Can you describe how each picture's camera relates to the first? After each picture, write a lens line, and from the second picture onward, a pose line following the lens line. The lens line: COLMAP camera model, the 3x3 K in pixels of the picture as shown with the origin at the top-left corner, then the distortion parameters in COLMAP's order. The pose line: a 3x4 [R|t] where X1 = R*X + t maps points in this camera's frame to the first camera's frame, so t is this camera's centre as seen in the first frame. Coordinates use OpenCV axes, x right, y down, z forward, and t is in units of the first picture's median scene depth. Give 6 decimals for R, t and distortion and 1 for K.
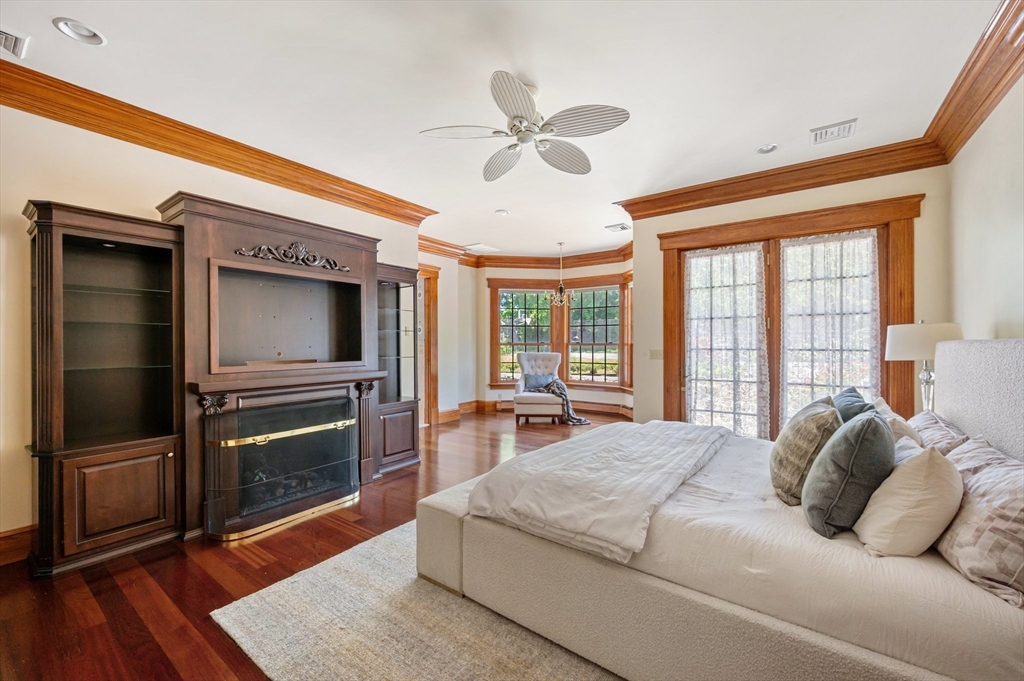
lens RADIAL K [[404.7, 0, 513.3], [0, 404.7, 346.0], [0, 0, 1]] dist [0.003394, 0.000045]
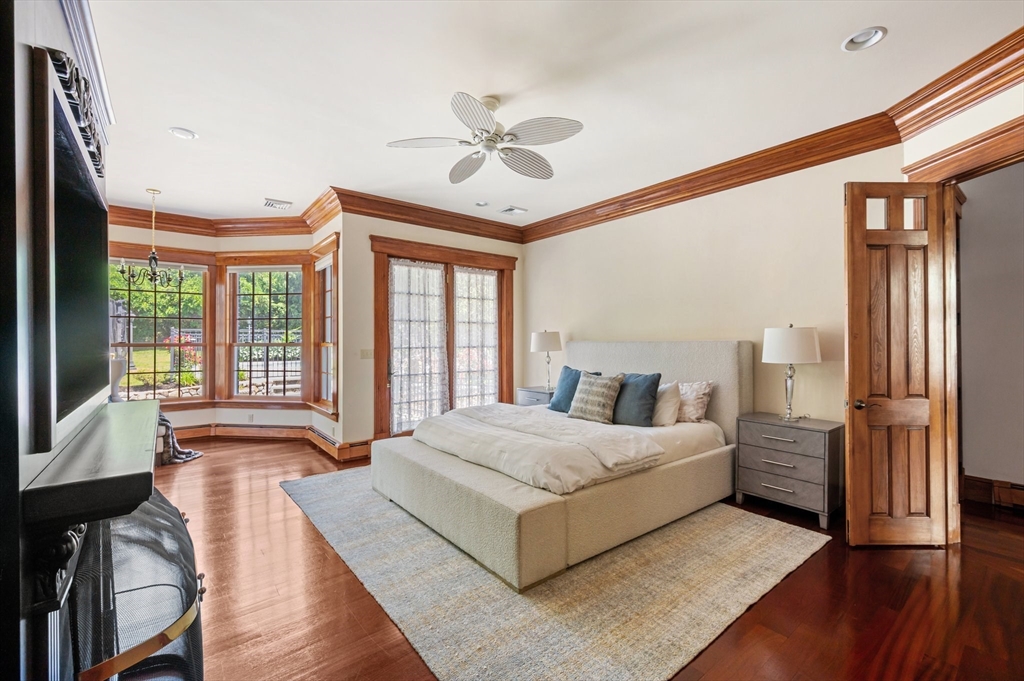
lens RADIAL K [[441.2, 0, 514.5], [0, 441.2, 337.1], [0, 0, 1]] dist [0.003446, 0.000132]
pose [[0.268516, 0.010935, 0.963213, -0.664722], [0.010240, 0.999847, -0.014205, -0.001505], [-0.963221, 0.013678, 0.268363, 0.400363]]
